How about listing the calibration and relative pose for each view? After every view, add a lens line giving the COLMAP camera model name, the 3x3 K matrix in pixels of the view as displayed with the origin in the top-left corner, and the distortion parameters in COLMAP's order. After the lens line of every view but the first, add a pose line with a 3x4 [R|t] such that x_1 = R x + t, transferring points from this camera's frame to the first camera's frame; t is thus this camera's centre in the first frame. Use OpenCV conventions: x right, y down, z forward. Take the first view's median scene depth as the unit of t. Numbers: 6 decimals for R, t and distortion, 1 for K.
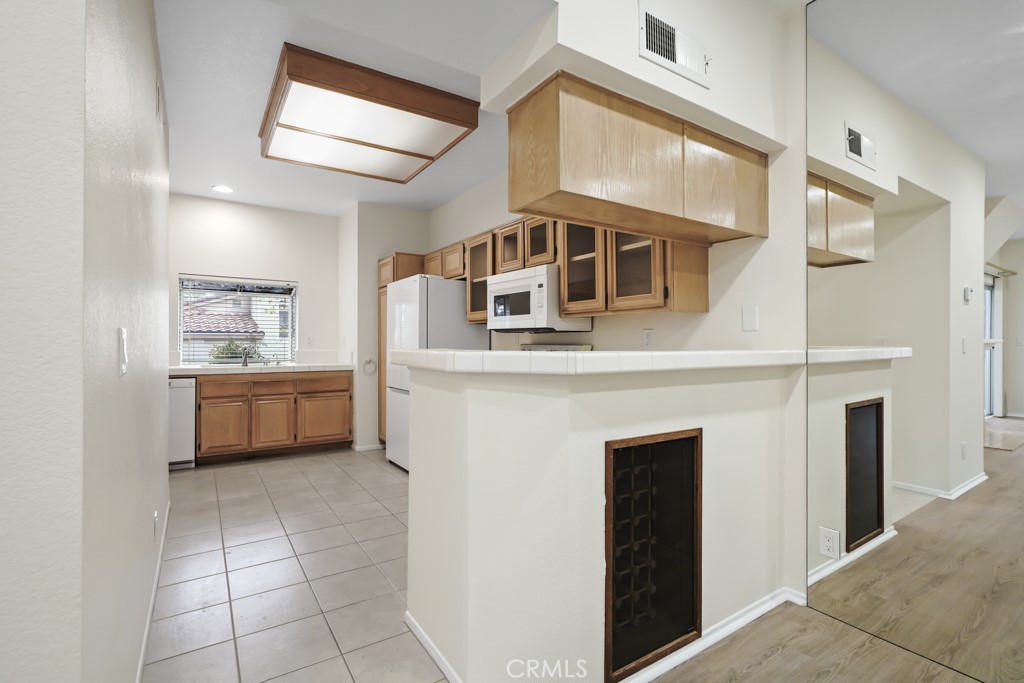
lens RADIAL K [[473.4, 0, 513.9], [0, 473.4, 342.0], [0, 0, 1]] dist [-0.001251, 0.000591]
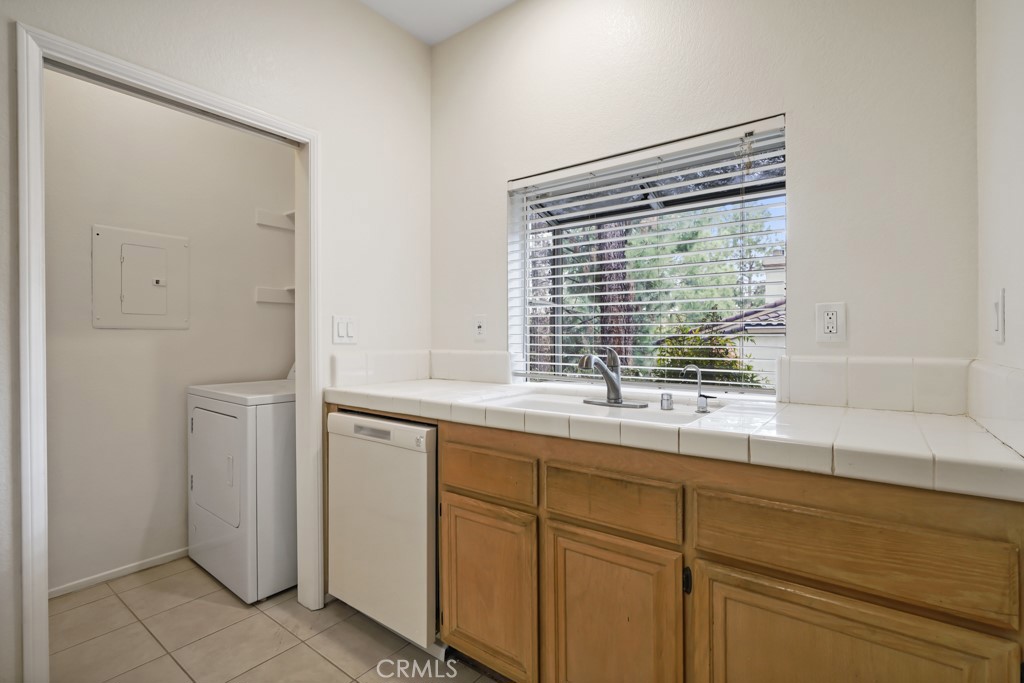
lens RADIAL K [[473.4, 0, 520.7], [0, 473.4, 340.9], [0, 0, 1]] dist [-0.001251, 0.000591]
pose [[0.334009, -0.001138, -0.942569, -0.283954], [0.003269, 0.999995, -0.000049, 0.008289], [0.942564, -0.003065, 0.334011, 0.882197]]
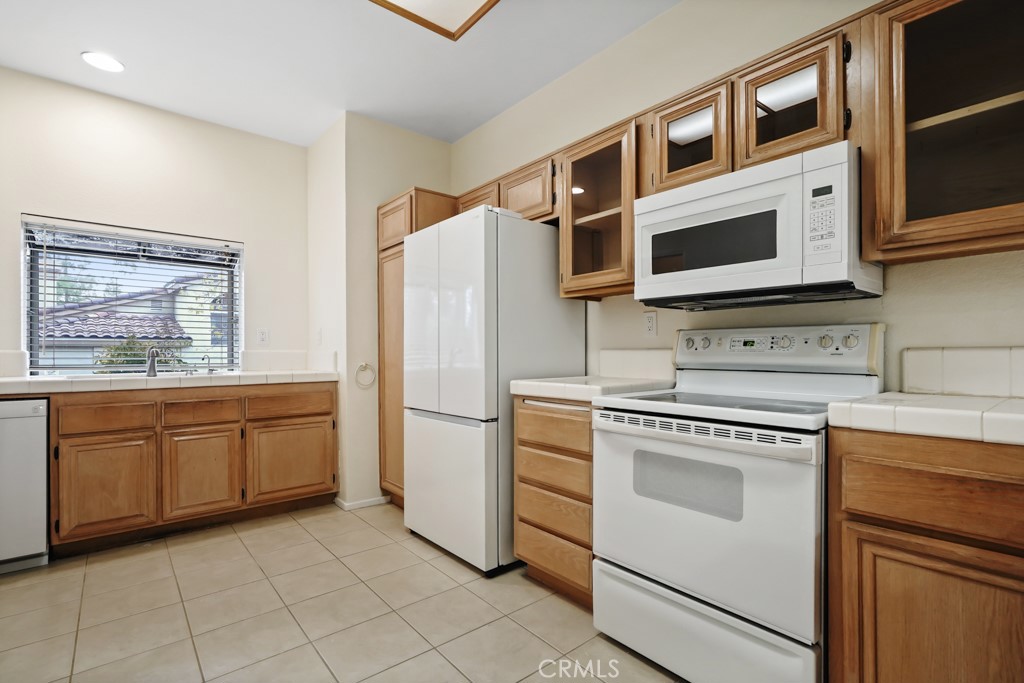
lens RADIAL K [[473.4, 0, 519.1], [0, 473.4, 354.1], [0, 0, 1]] dist [-0.001251, 0.000591]
pose [[0.993116, -0.005447, 0.117005, -0.191819], [0.004814, 0.999972, 0.005689, 0.023175], [-0.117032, -0.005086, 0.993115, 0.380391]]
